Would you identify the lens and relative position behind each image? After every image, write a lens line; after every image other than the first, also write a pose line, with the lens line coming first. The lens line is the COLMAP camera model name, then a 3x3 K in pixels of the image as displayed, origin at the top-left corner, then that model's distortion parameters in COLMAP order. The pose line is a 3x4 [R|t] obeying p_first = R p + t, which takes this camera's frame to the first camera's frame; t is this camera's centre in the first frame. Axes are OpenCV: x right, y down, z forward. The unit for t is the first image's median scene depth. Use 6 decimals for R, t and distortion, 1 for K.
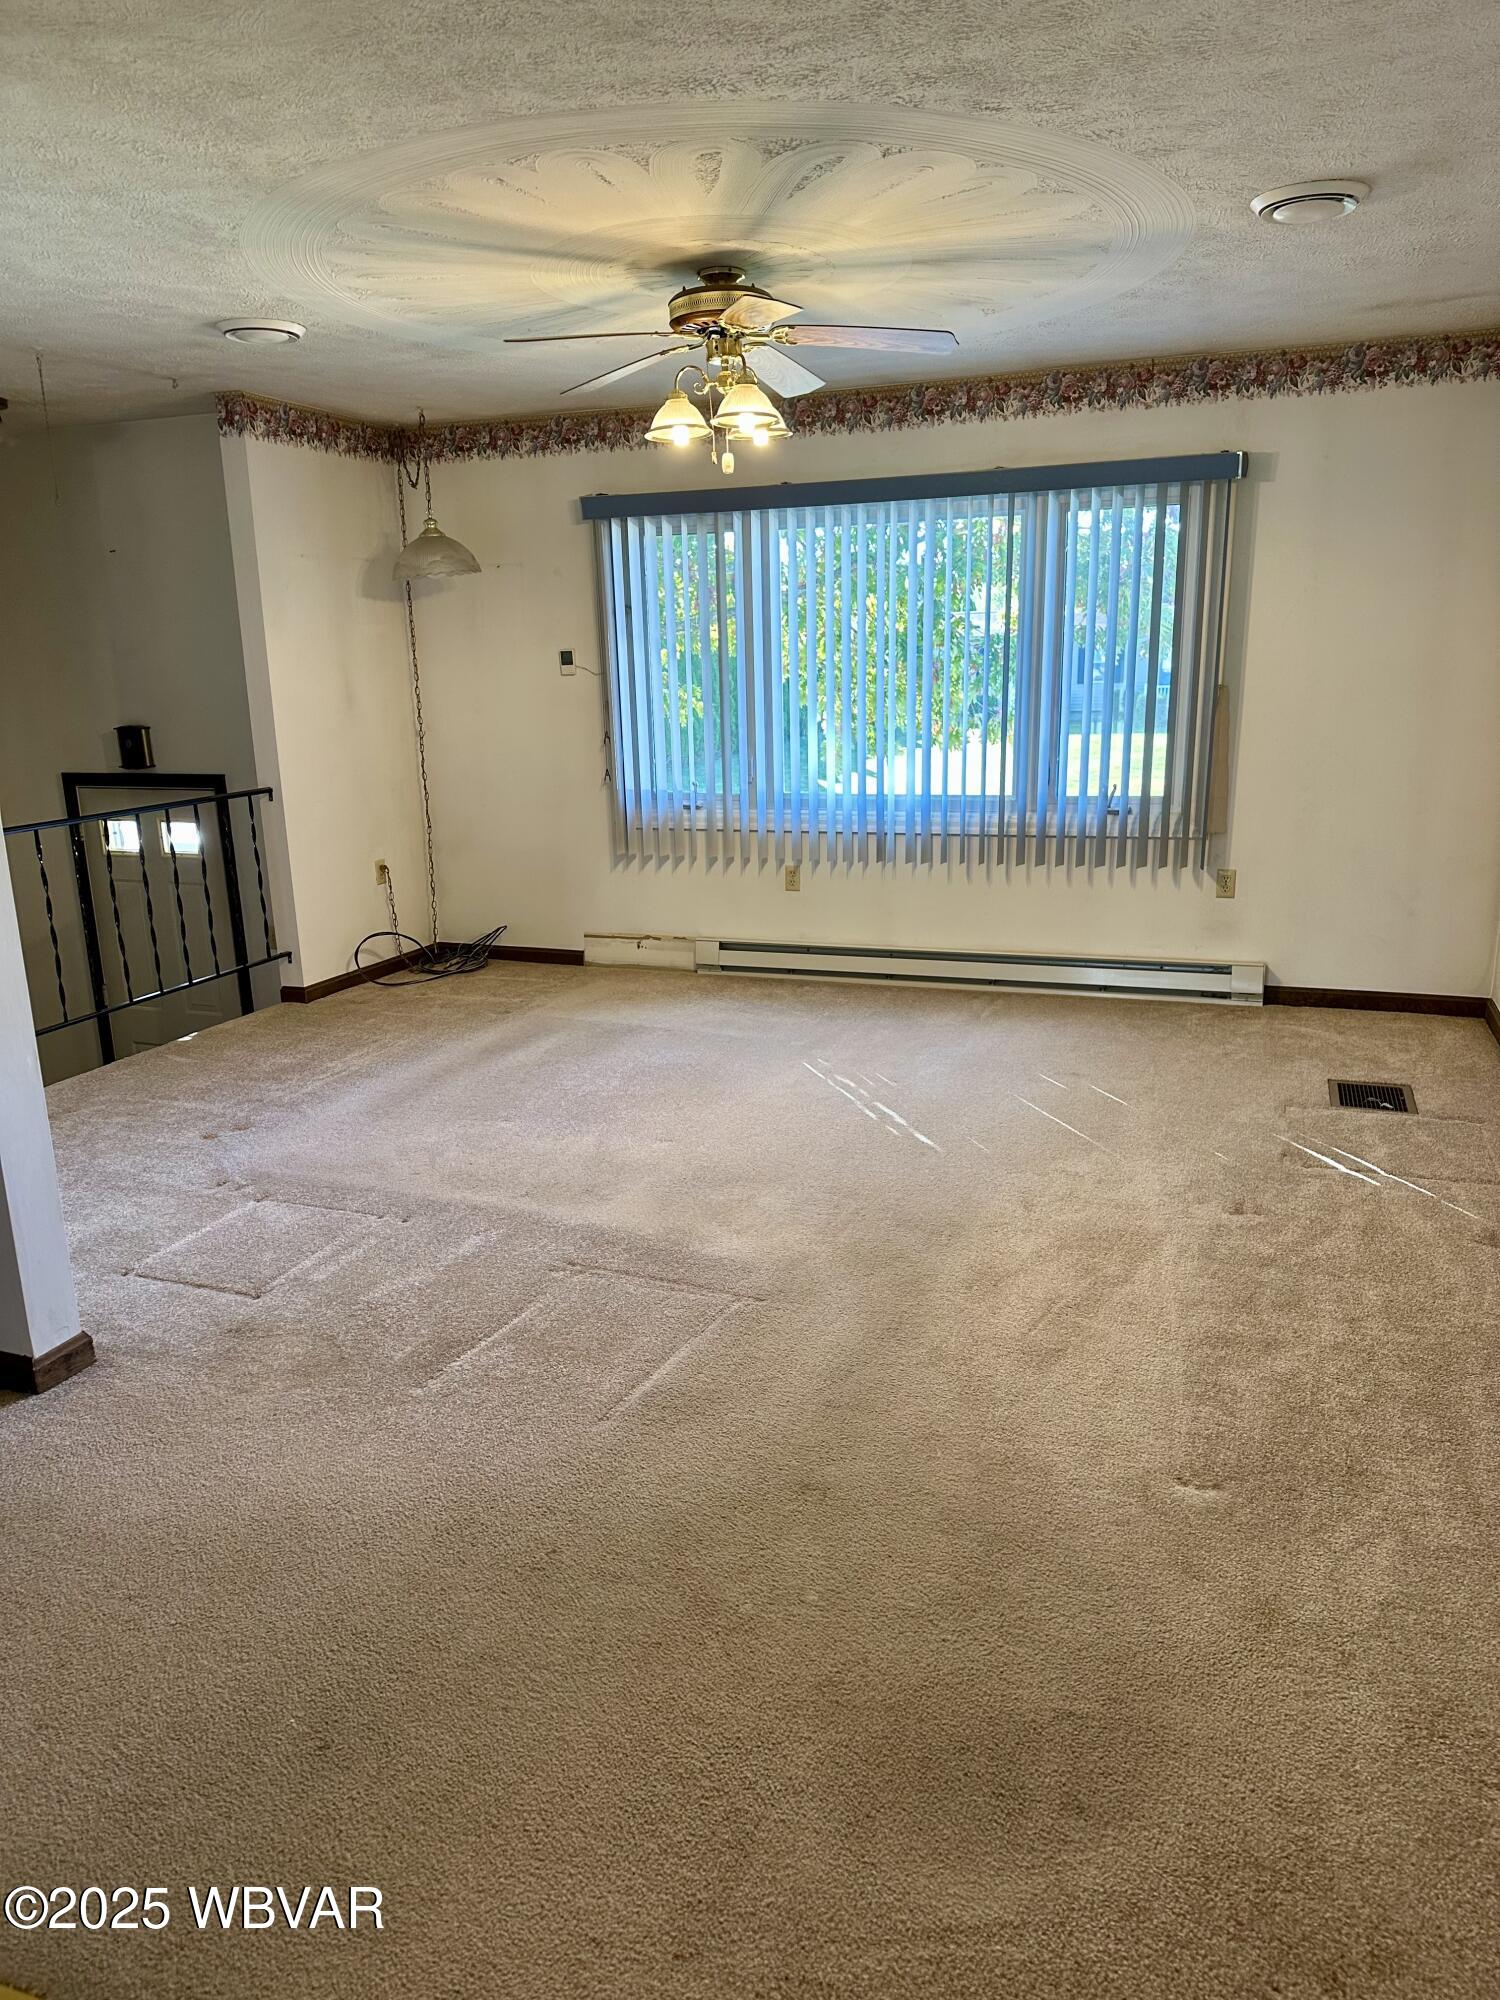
lens RADIAL K [[1397.8, 0, 750.0], [0, 1397.8, 1000.0], [0, 0, 1]] dist [0.113770, -0.198282]
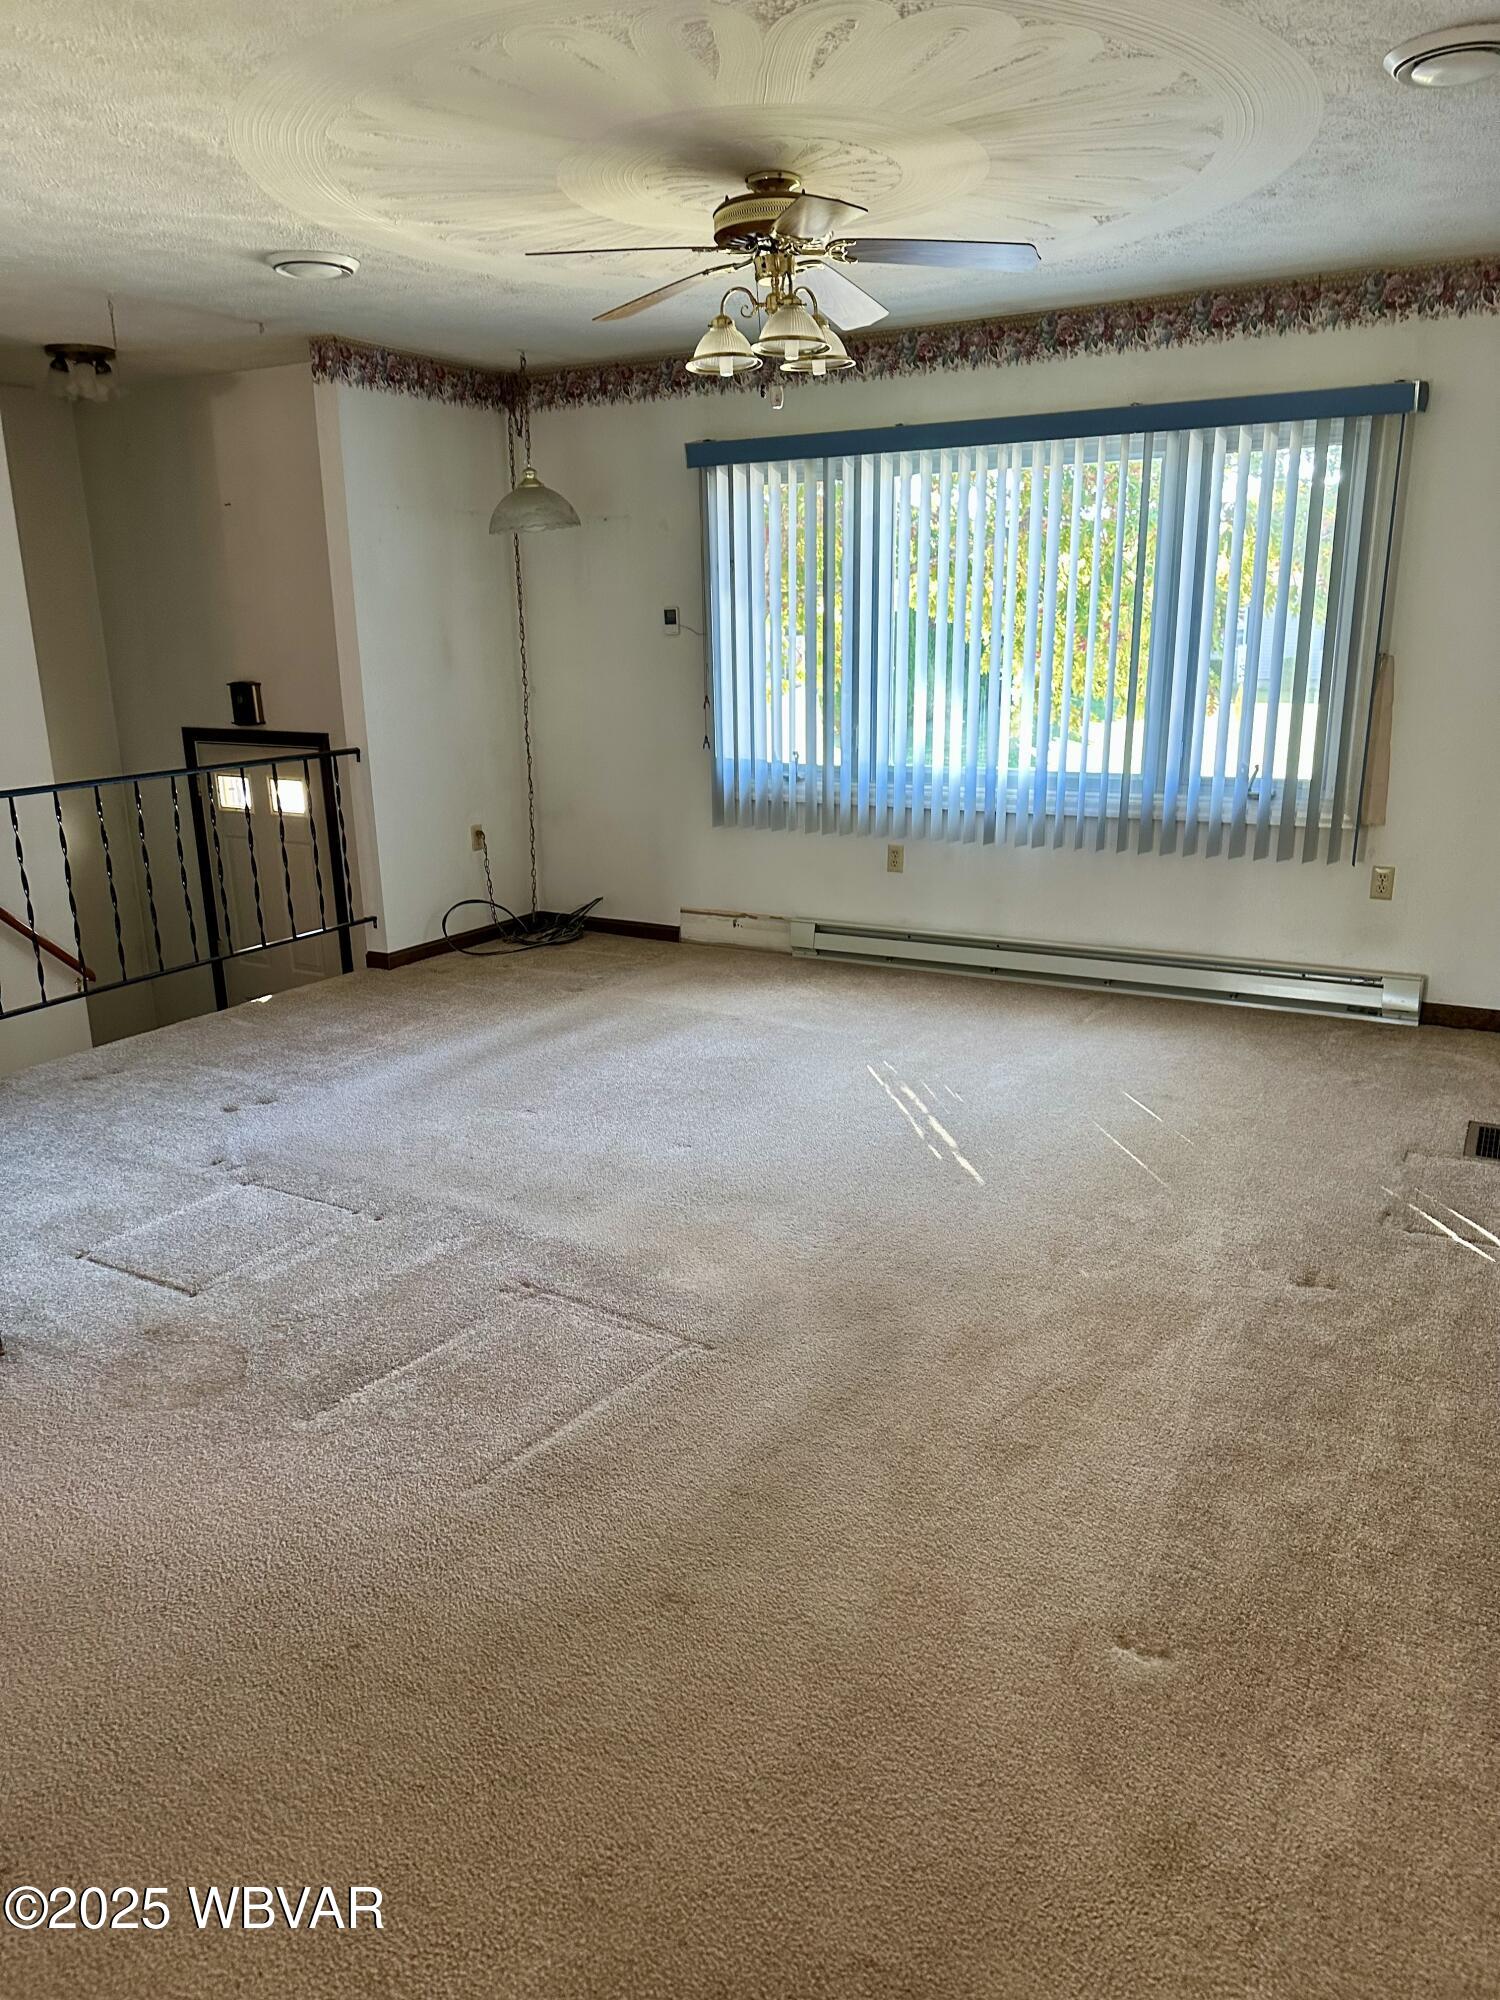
lens RADIAL K [[1403.8, 0, 750.0], [0, 1403.8, 1000.0], [0, 0, 1]] dist [0.065070, -0.087533]
pose [[0.987341, 0.050070, -0.150499, 0.095102], [-0.046340, 0.998528, 0.028195, -0.018662], [0.151689, -0.020864, 0.988208, 0.084408]]
